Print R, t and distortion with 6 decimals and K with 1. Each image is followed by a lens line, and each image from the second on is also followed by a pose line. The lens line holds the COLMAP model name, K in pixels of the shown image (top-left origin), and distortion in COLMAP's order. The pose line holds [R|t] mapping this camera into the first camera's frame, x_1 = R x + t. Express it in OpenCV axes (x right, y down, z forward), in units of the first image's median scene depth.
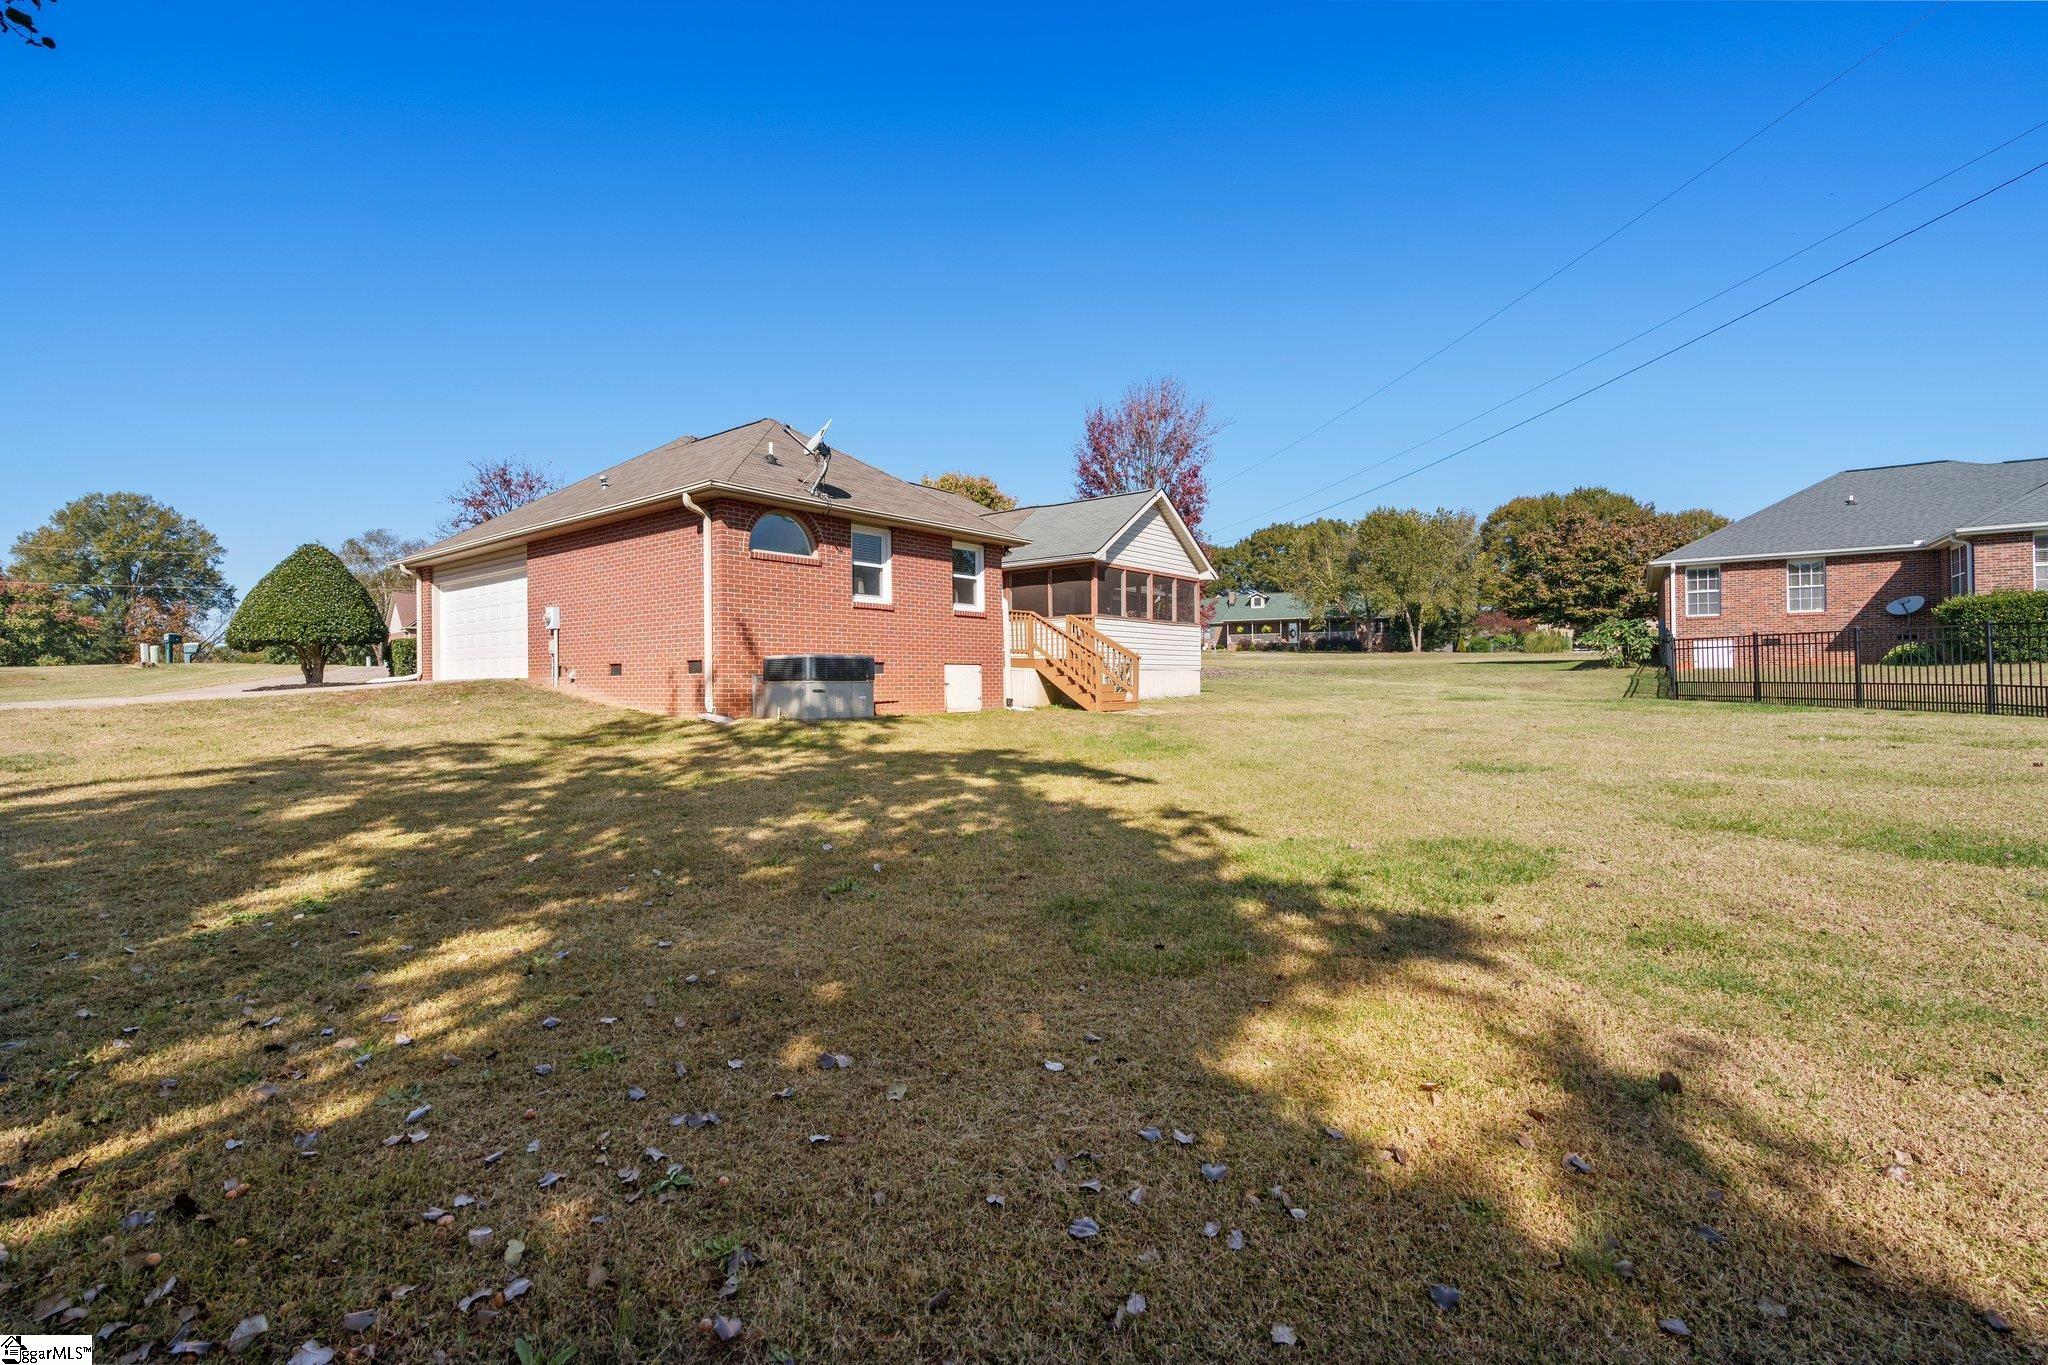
lens RADIAL K [[927.0, 0, 1027.6], [0, 927.0, 675.3], [0, 0, 1]] dist [-0.012137, 0.005664]
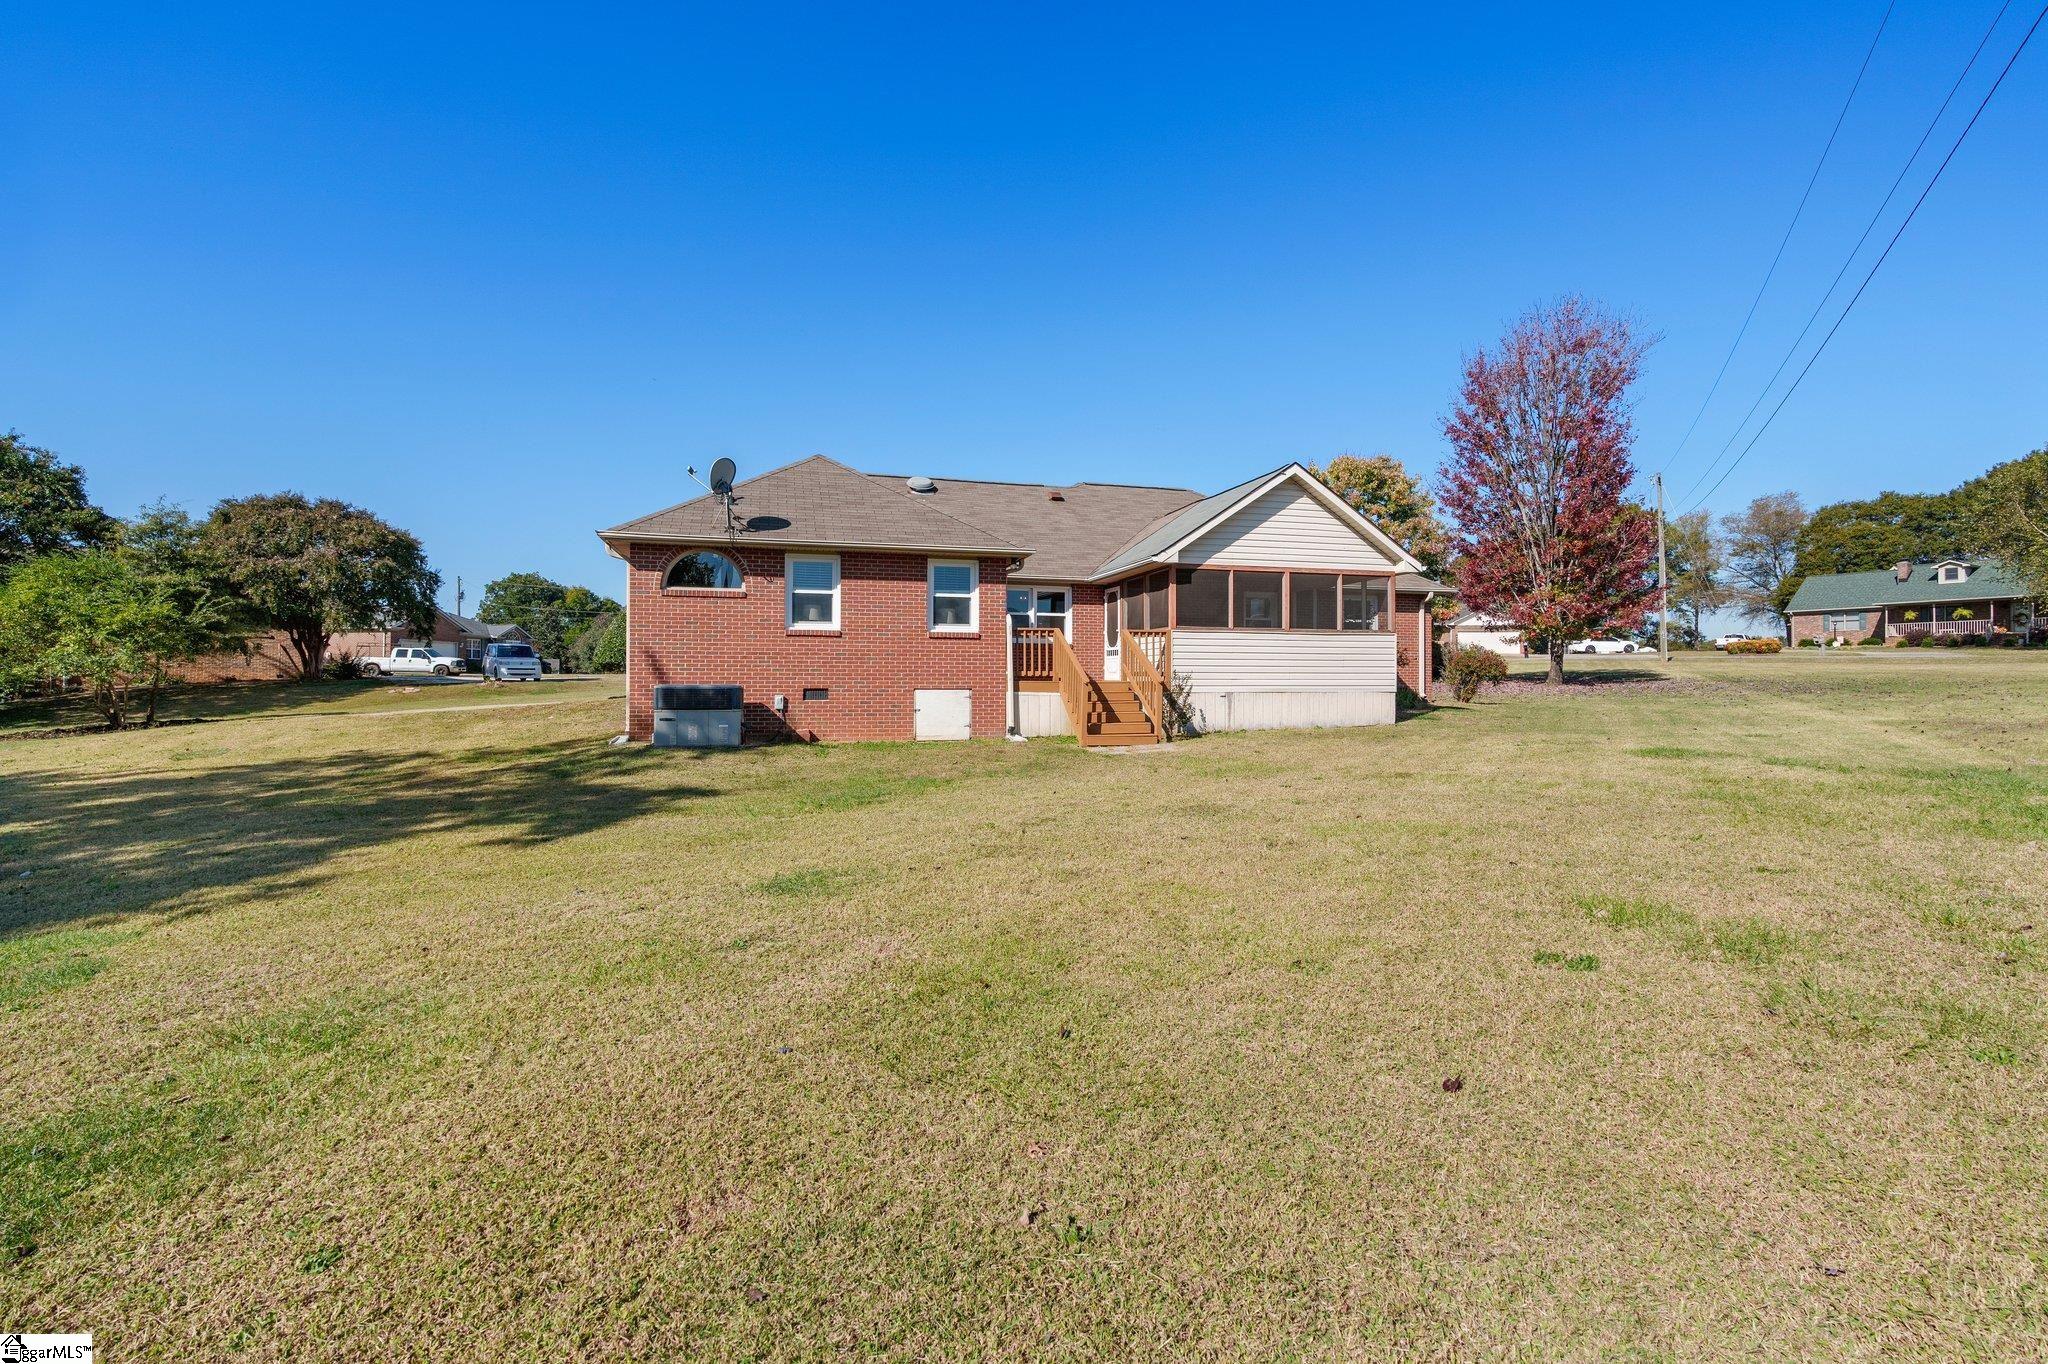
lens RADIAL K [[927.0, 0, 1025.4], [0, 927.0, 680.0], [0, 0, 1]] dist [-0.012137, 0.005664]
pose [[0.801549, 0.009785, -0.597848, 0.469476], [-0.004203, 0.999934, 0.010732, -0.026471], [0.597914, -0.006089, 0.801537, 0.245556]]
